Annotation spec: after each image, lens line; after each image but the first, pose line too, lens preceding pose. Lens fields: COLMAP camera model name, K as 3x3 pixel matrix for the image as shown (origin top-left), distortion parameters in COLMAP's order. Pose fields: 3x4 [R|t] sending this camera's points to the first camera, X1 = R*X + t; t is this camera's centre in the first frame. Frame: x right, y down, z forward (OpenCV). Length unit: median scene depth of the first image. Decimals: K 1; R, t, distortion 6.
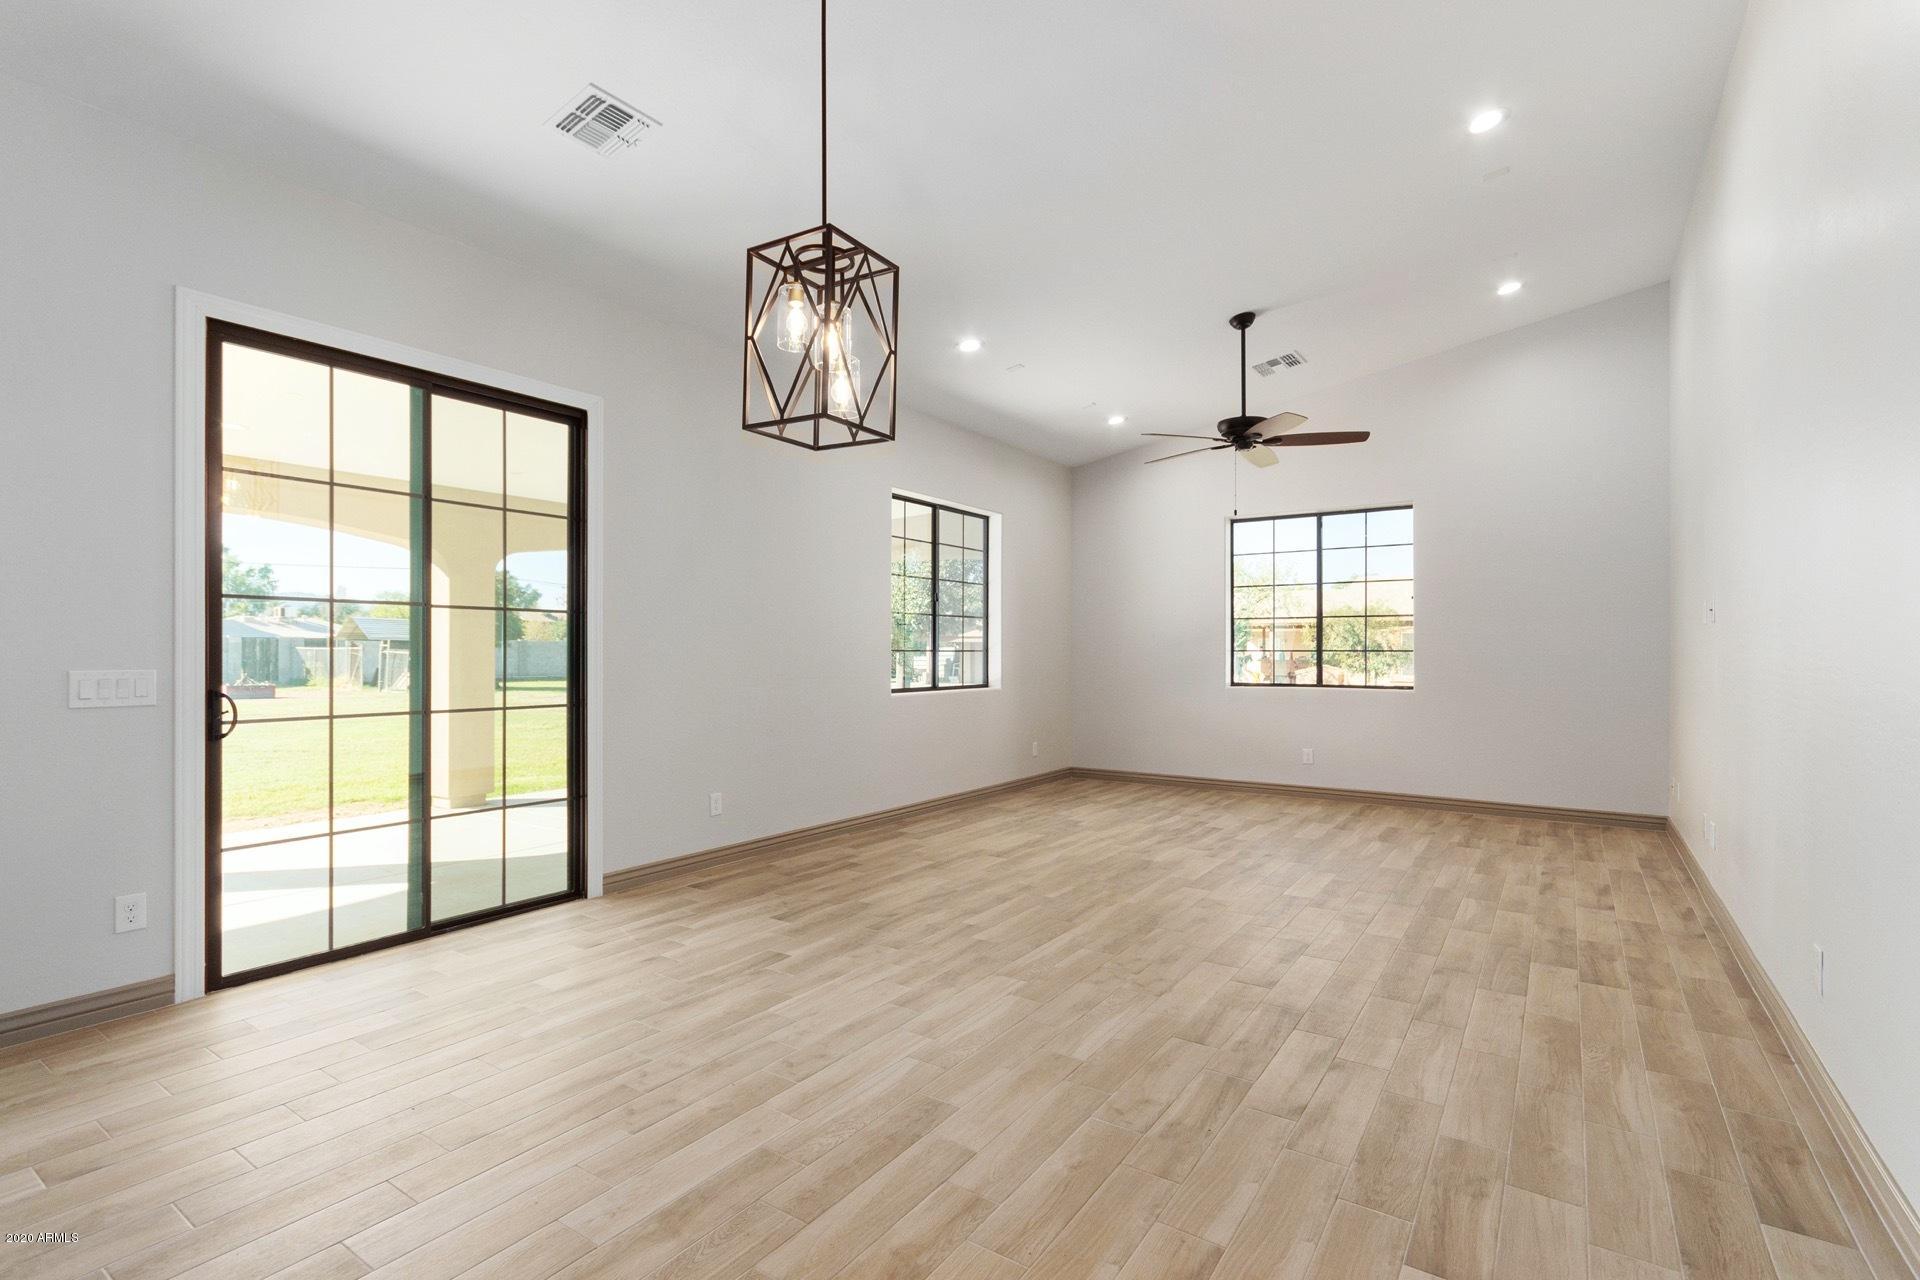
lens RADIAL K [[882.8, 0, 964.8], [0, 882.8, 654.5], [0, 0, 1]] dist [0.005457, 0.001035]
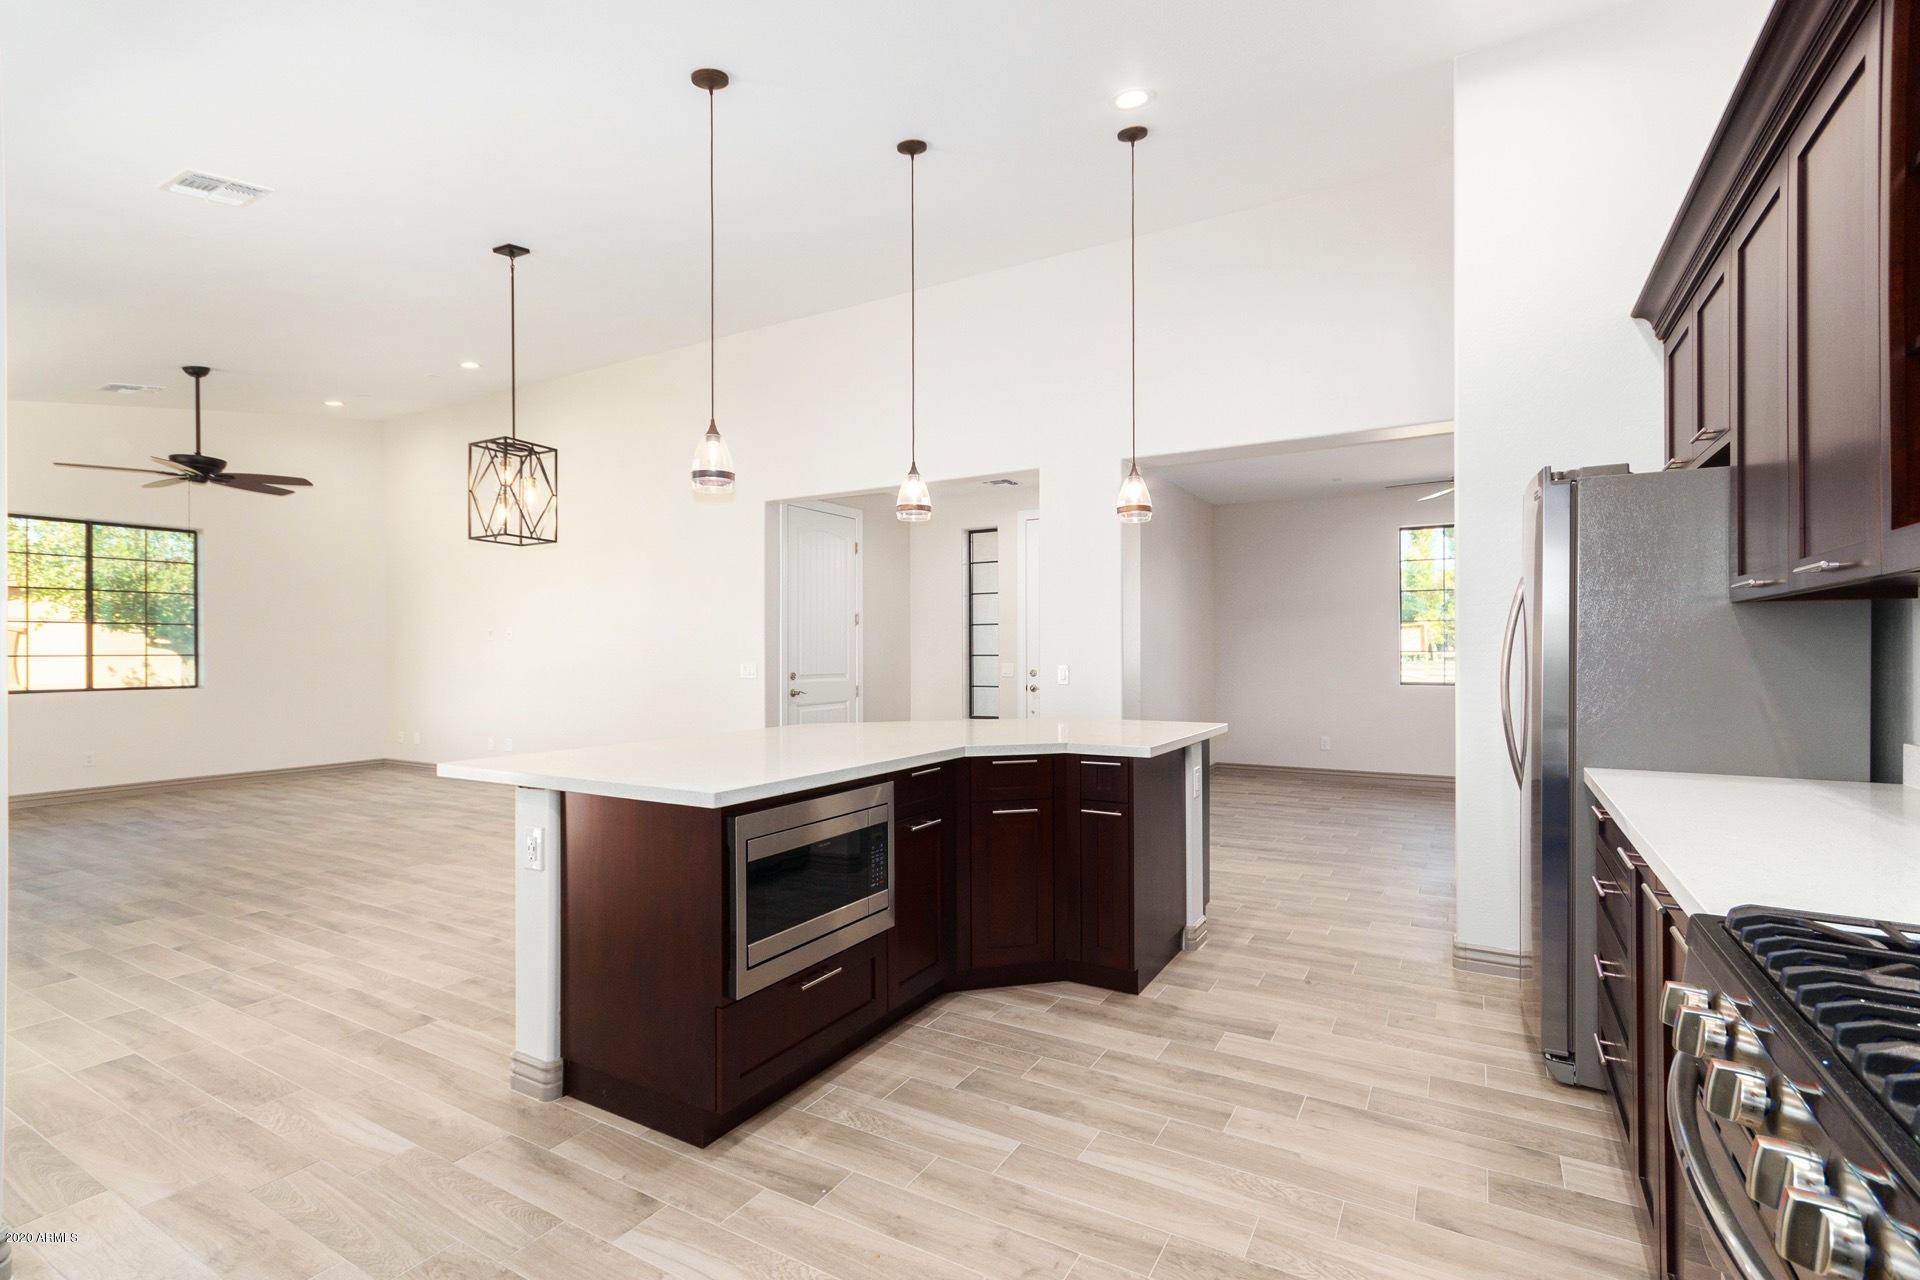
lens RADIAL K [[882.8, 0, 961.6], [0, 882.8, 651.2], [0, 0, 1]] dist [0.005457, 0.001035]
pose [[-0.067536, -0.001801, 0.997715, -1.464985], [0.007593, 0.999968, 0.002319, -0.008421], [-0.997688, 0.007733, -0.067520, 0.128113]]
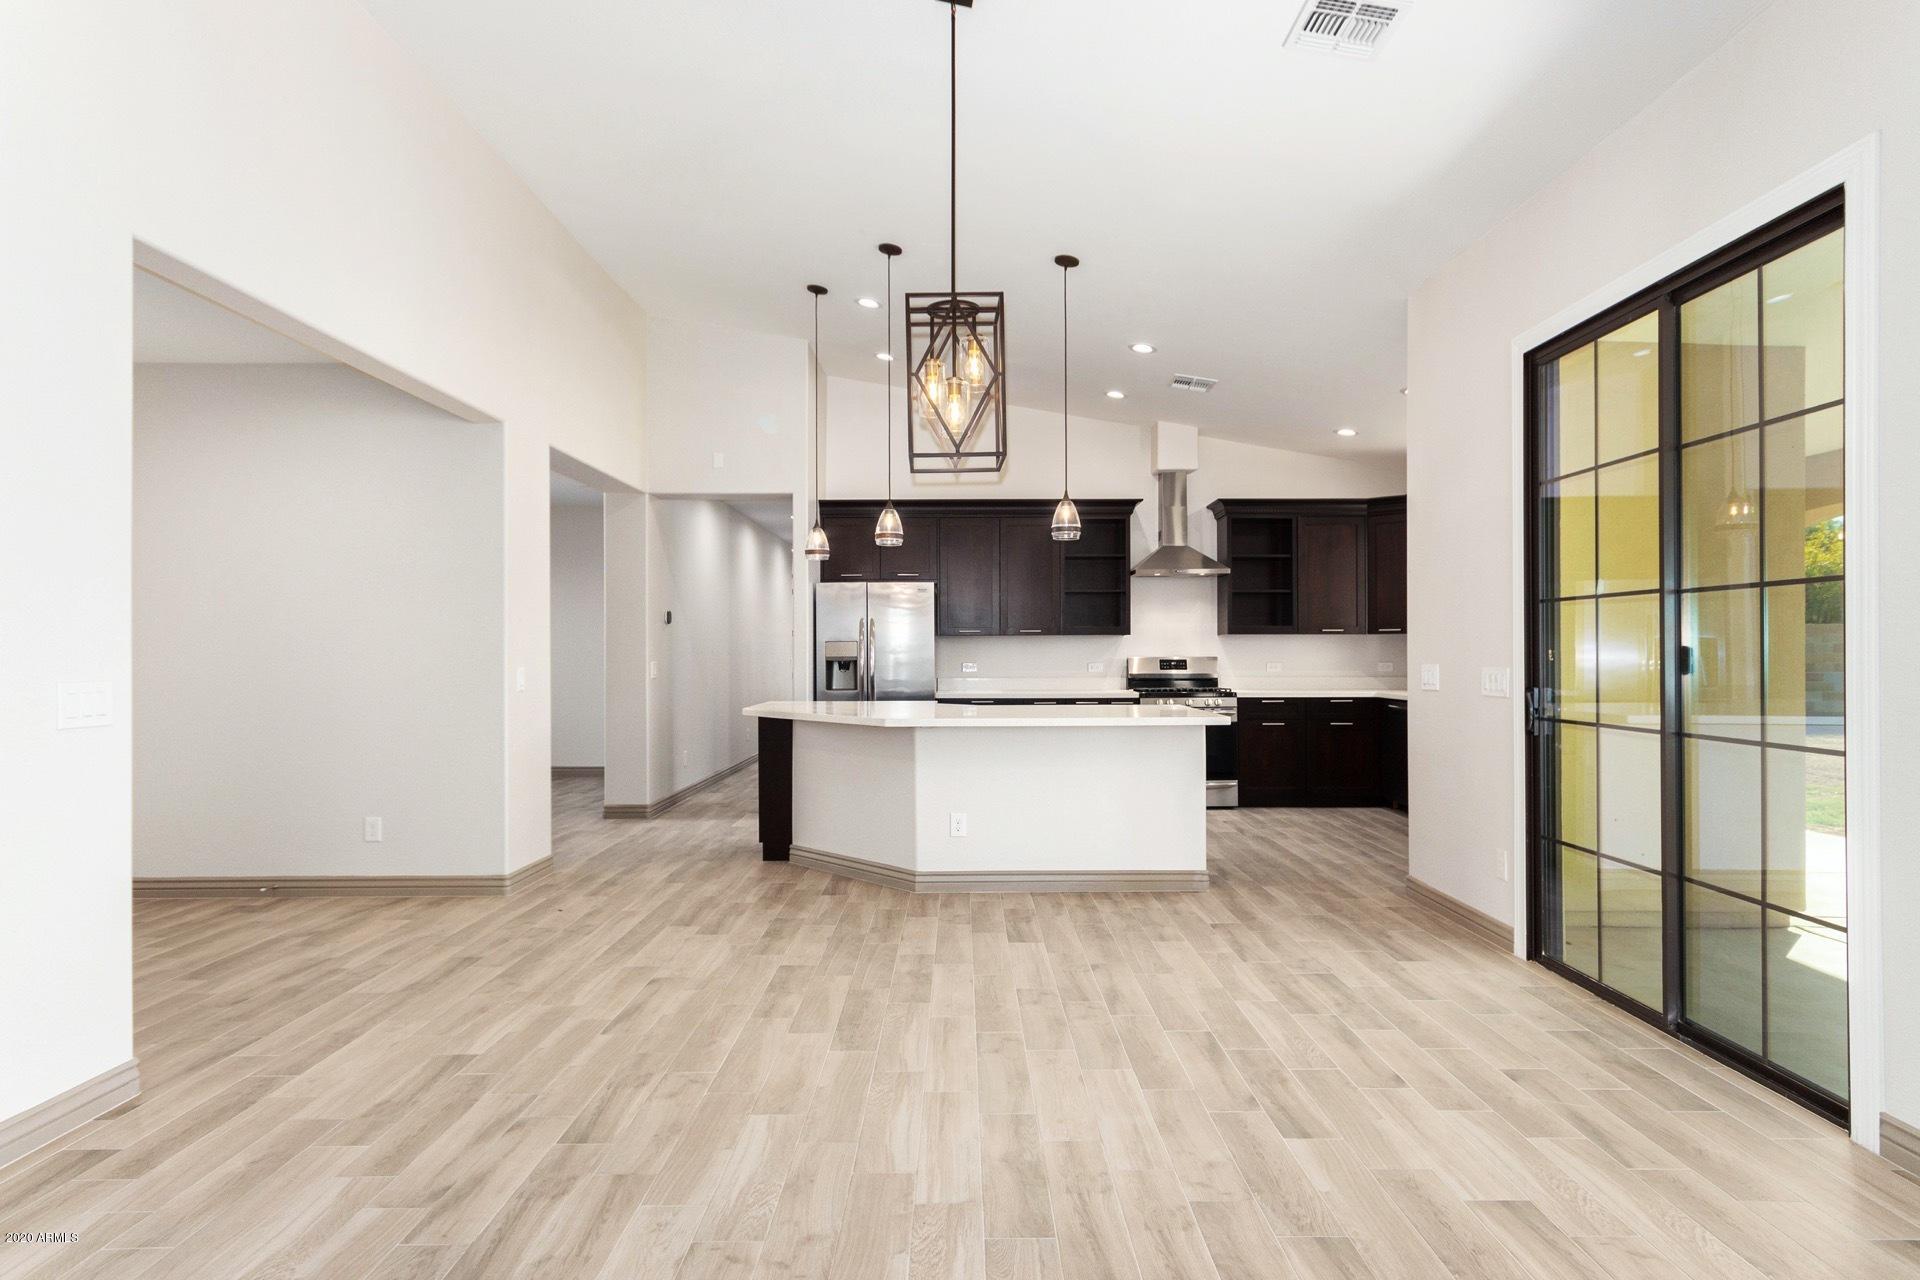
lens RADIAL K [[1019.4, 0, 965.1], [0, 1019.4, 650.7], [0, 0, 1]] dist [0.001757, 0.002888]
pose [[-0.824877, 0.000473, -0.565312, 0.401200], [0.000289, 1.000000, 0.000415, -0.005519], [0.565313, 0.000179, -0.824877, 1.467808]]
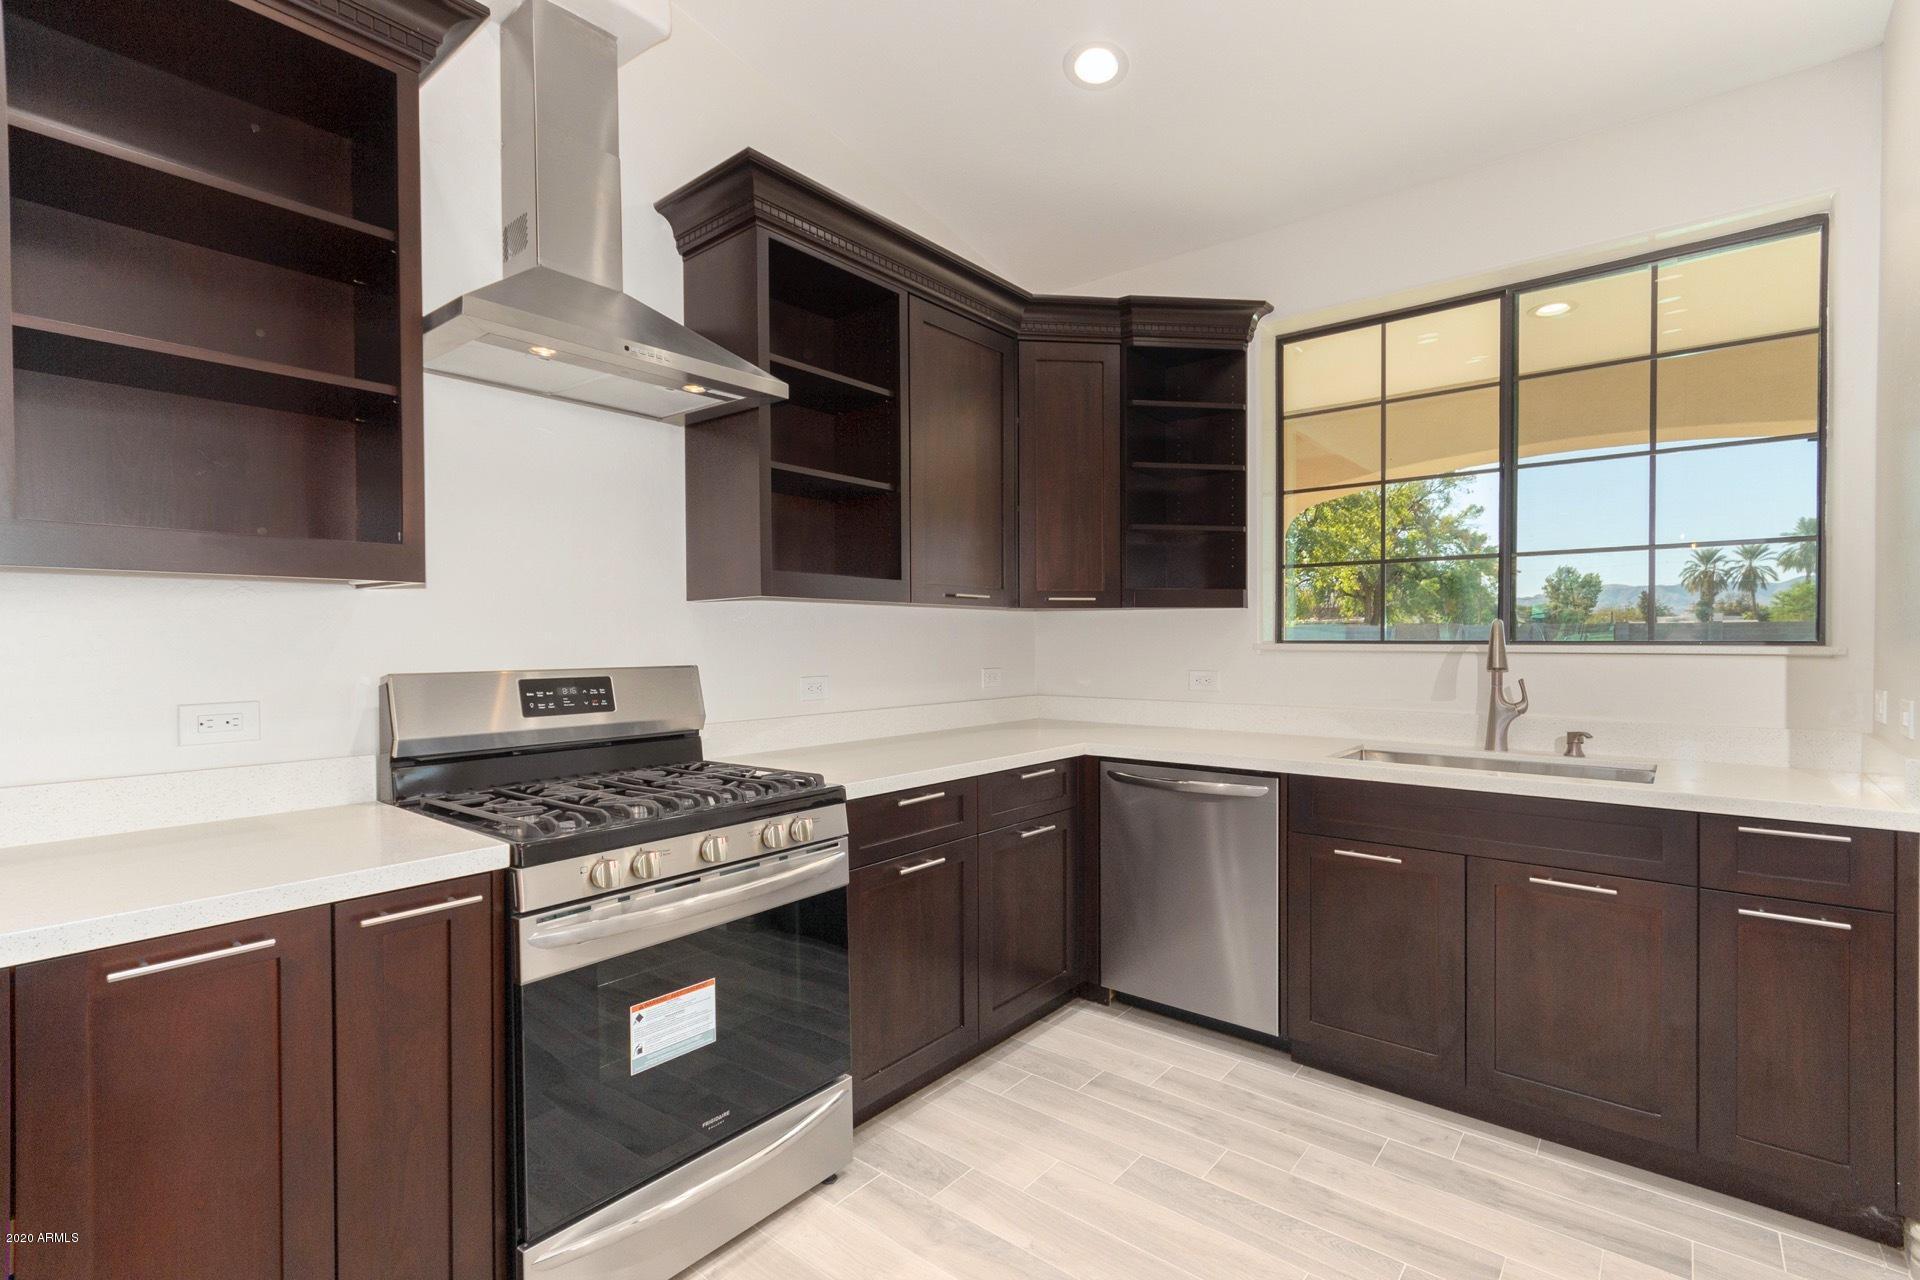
lens RADIAL K [[882.8, 0, 965.4], [0, 882.8, 649.3], [0, 0, 1]] dist [0.005457, 0.001035]
pose [[-0.085206, 0.011365, -0.996299, -0.772968], [-0.000793, 0.999934, 0.011475, -0.010433], [0.996363, 0.001768, -0.085192, 0.096134]]
